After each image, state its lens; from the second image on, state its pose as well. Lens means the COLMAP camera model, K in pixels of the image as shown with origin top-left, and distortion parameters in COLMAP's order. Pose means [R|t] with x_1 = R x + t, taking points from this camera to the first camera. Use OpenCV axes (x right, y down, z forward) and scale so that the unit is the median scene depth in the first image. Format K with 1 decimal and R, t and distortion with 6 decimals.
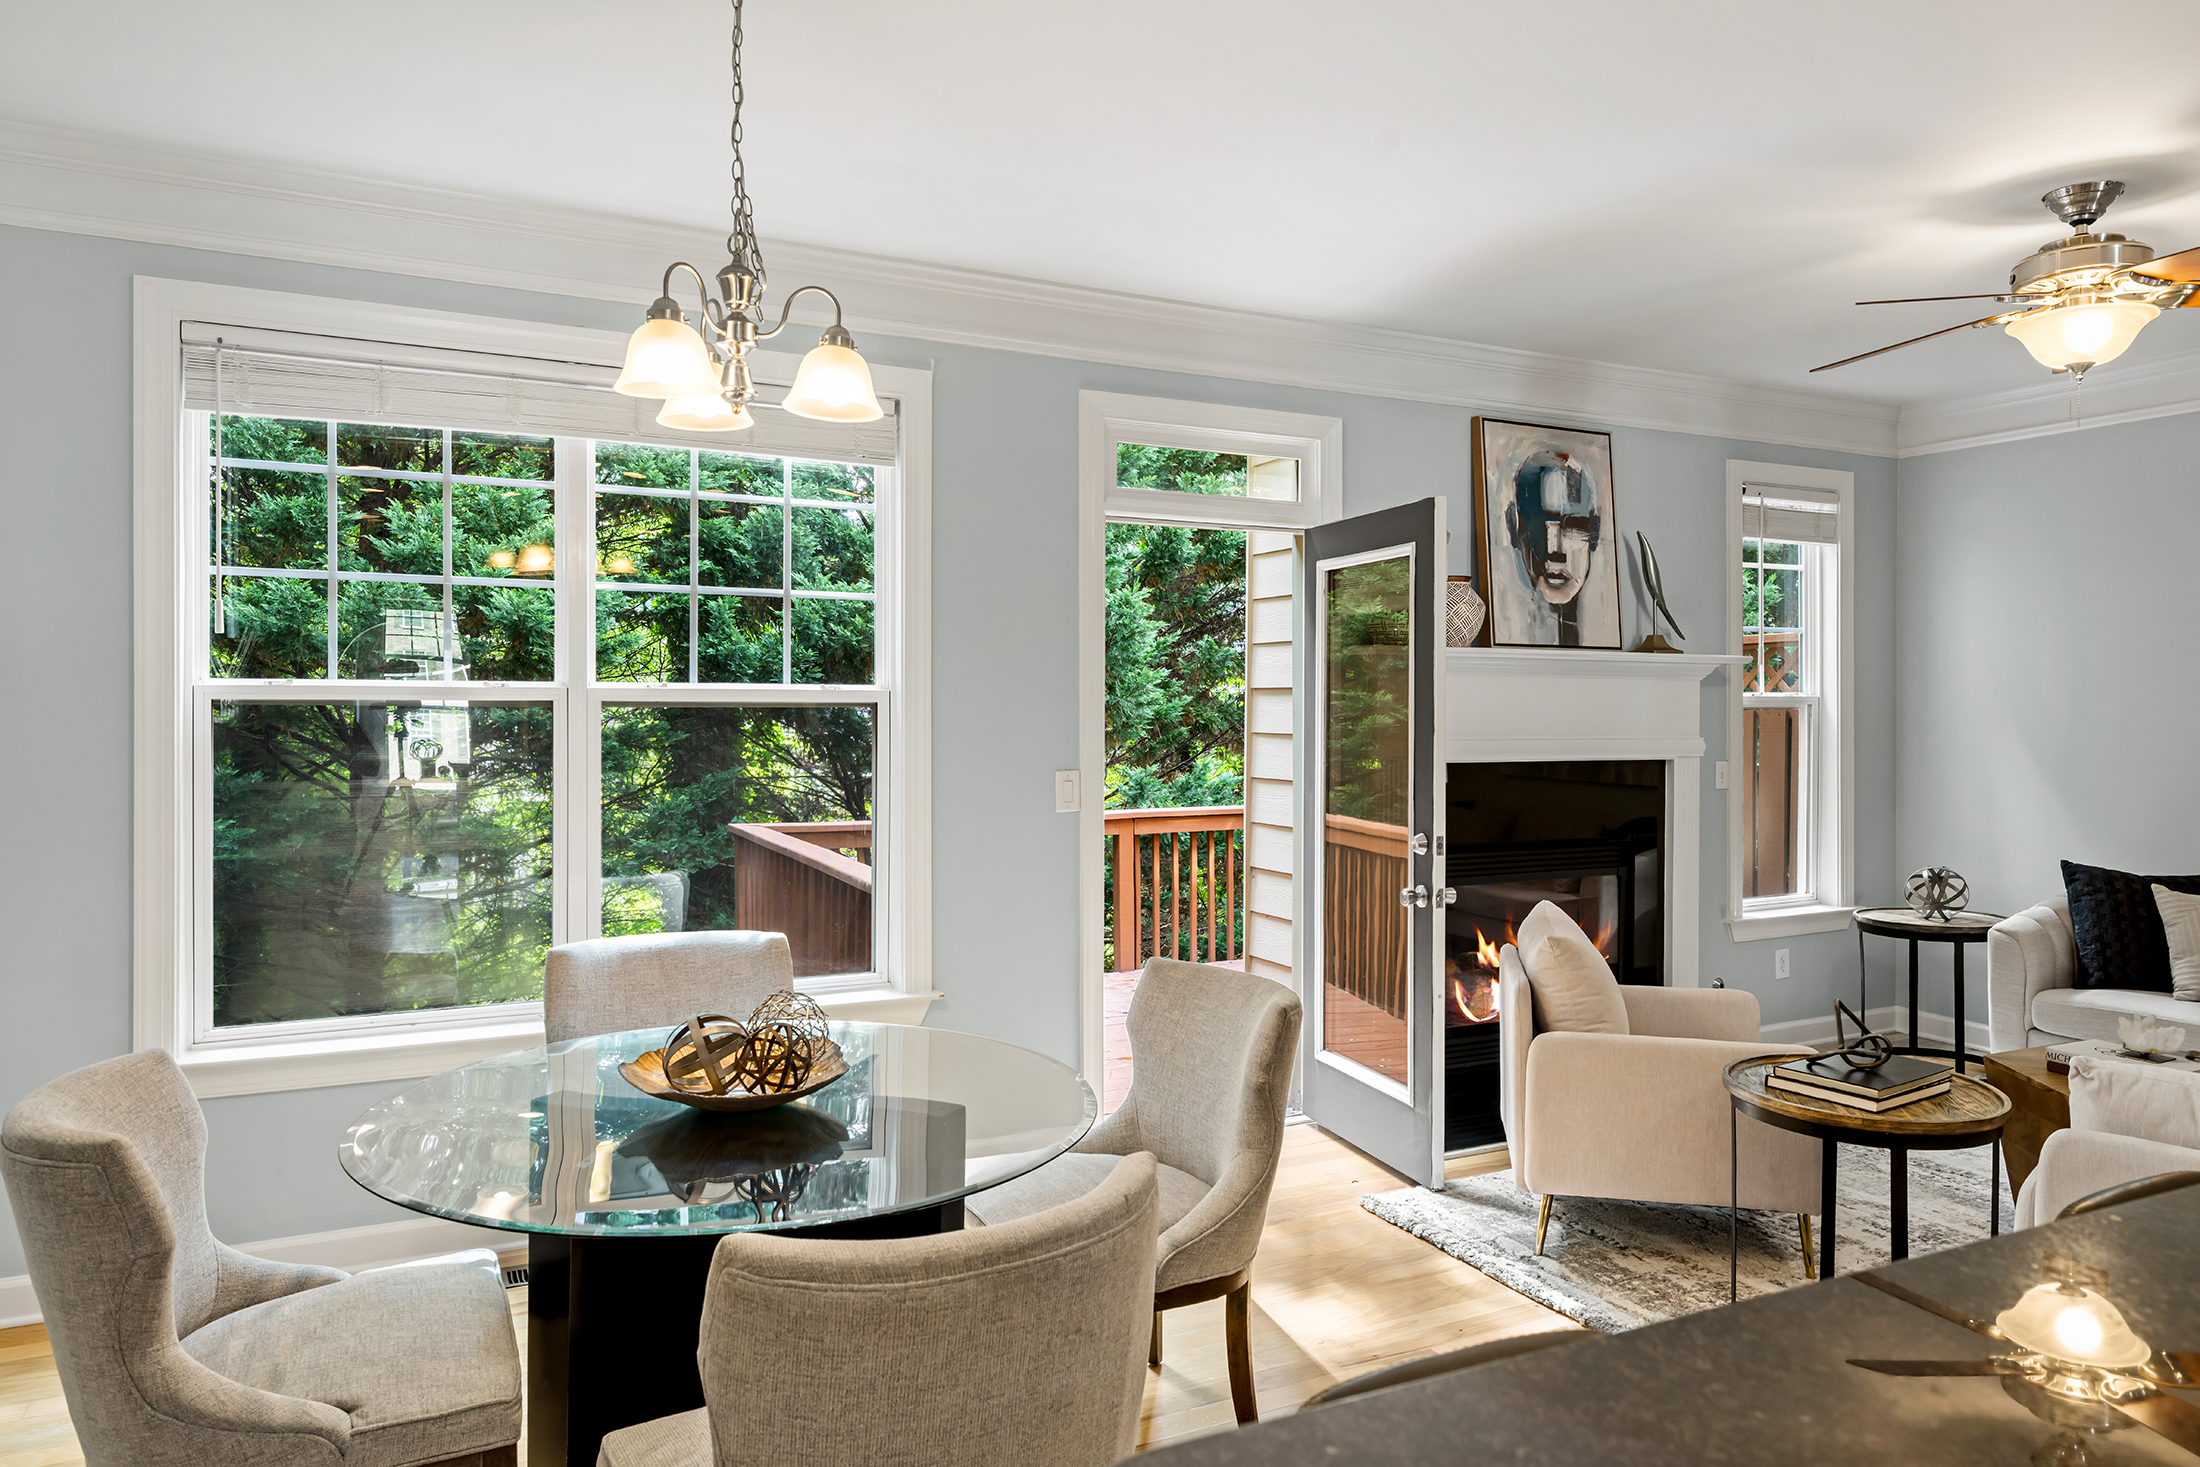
lens RADIAL K [[1395.8, 0, 1103.9], [0, 1395.8, 713.1], [0, 0, 1]] dist [-0.002798, -0.000455]
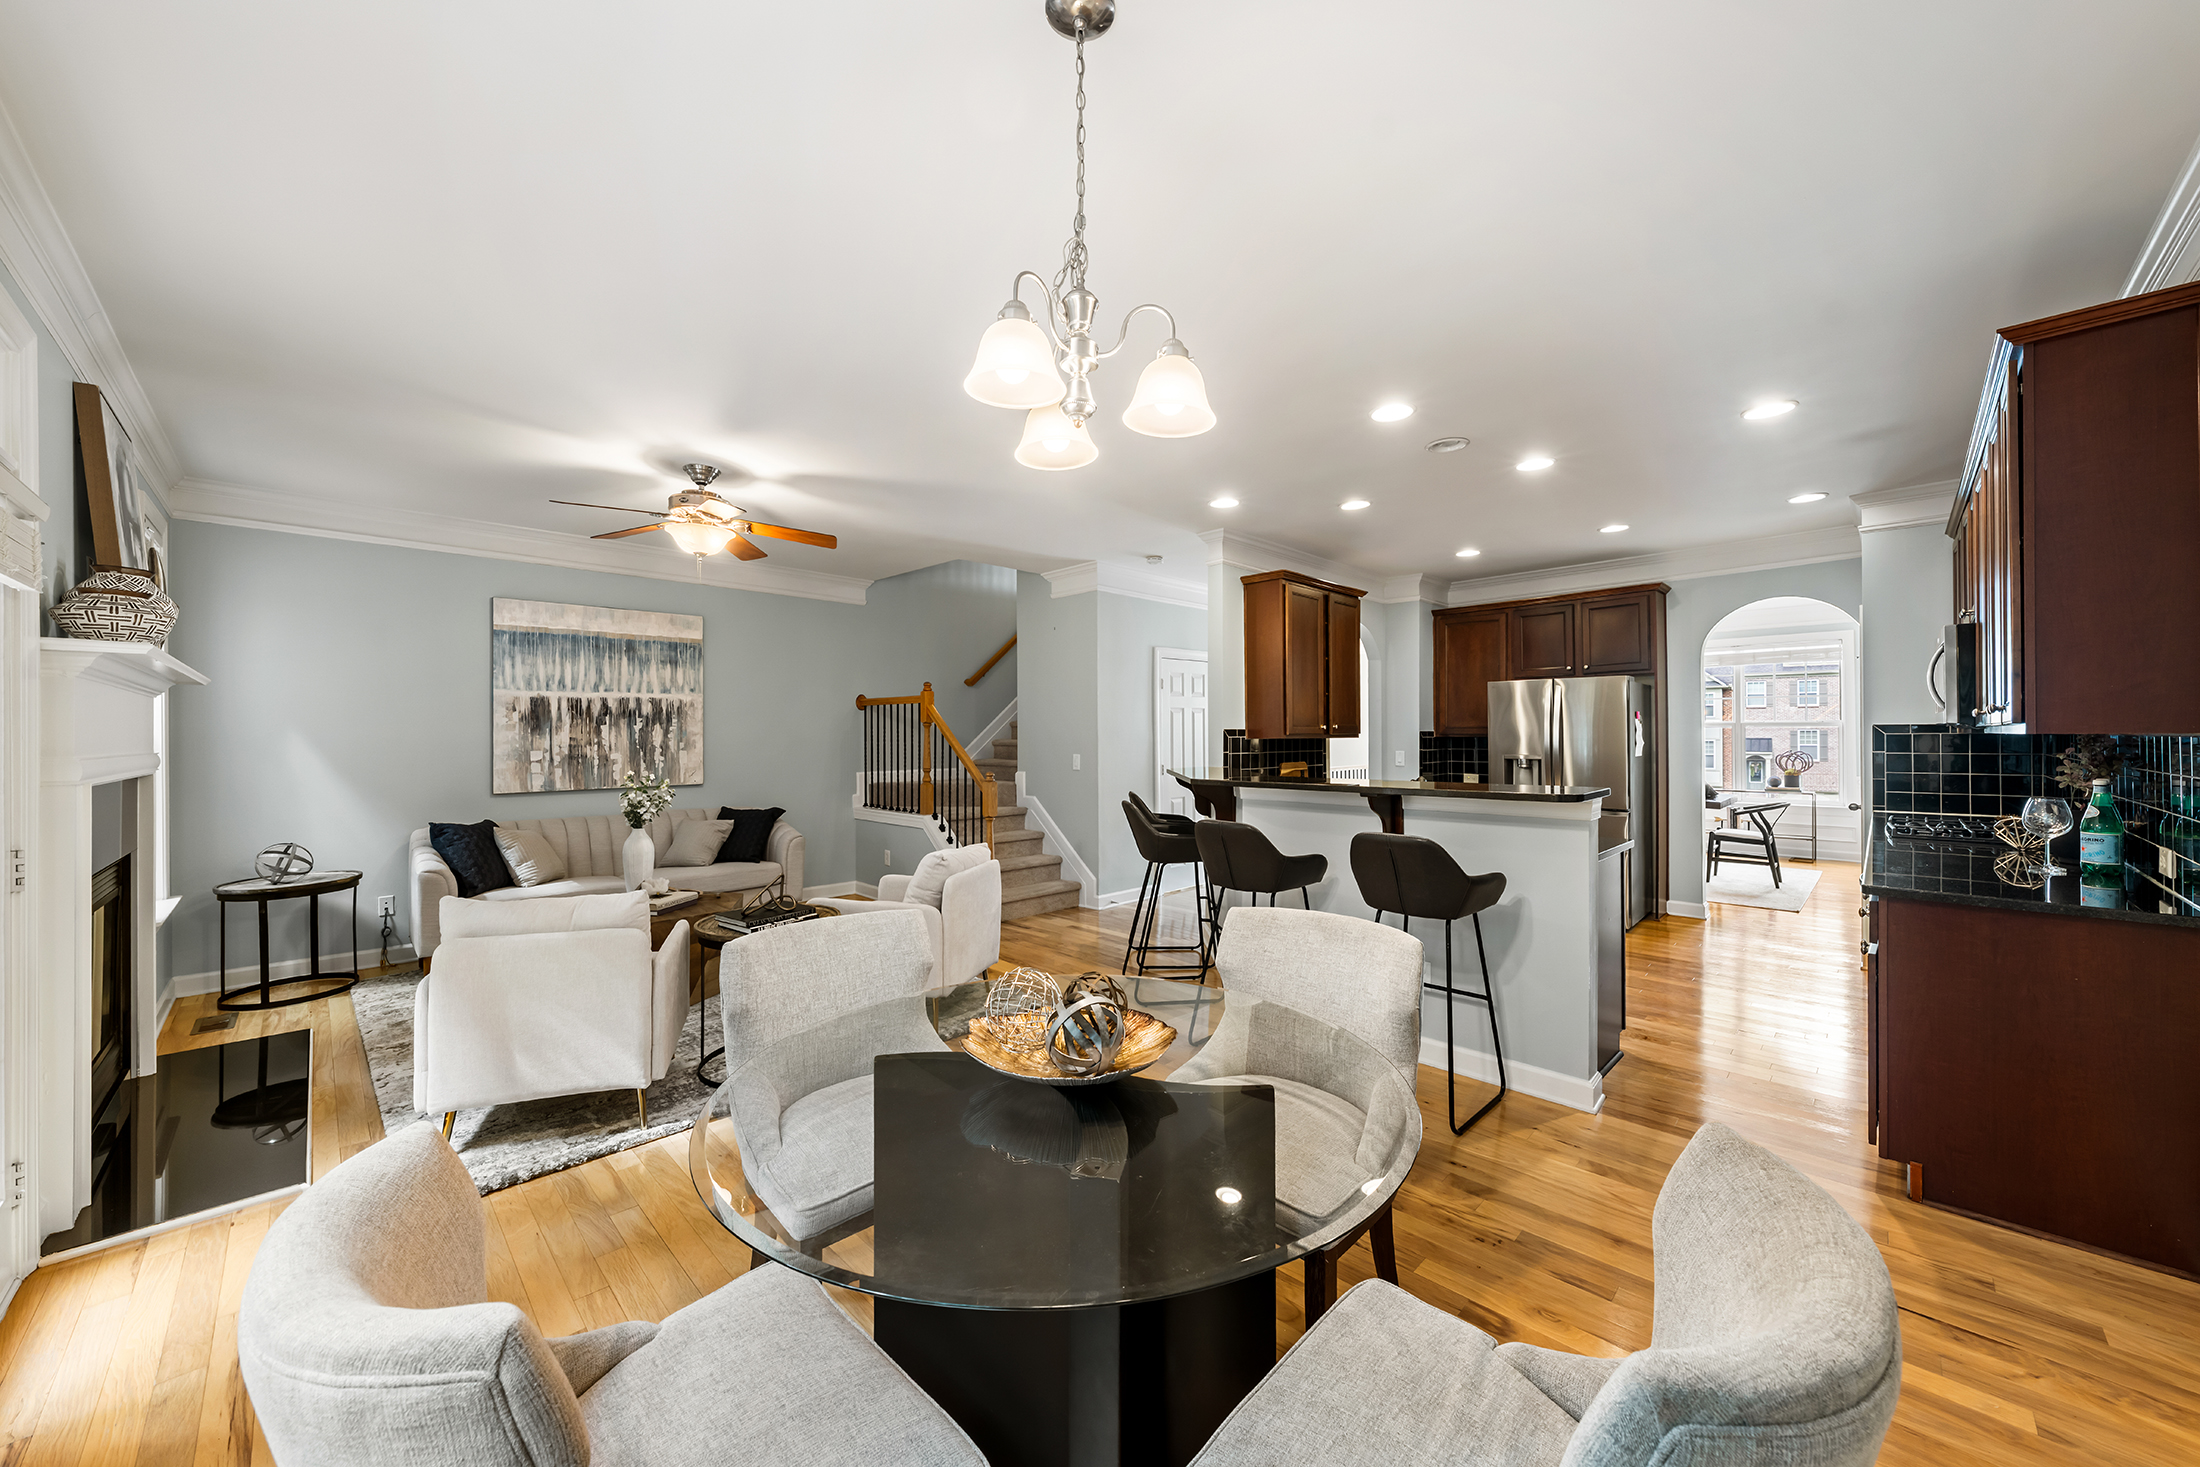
lens RADIAL K [[792.9, 0, 1104.6], [0, 792.9, 726.4], [0, 0, 1]] dist [0.000709, -0.000006]
pose [[-0.323332, 0.006194, 0.946265, -0.392436], [0.010722, 0.999938, -0.002881, 0.007812], [-0.946225, 0.009214, -0.323378, 0.551361]]
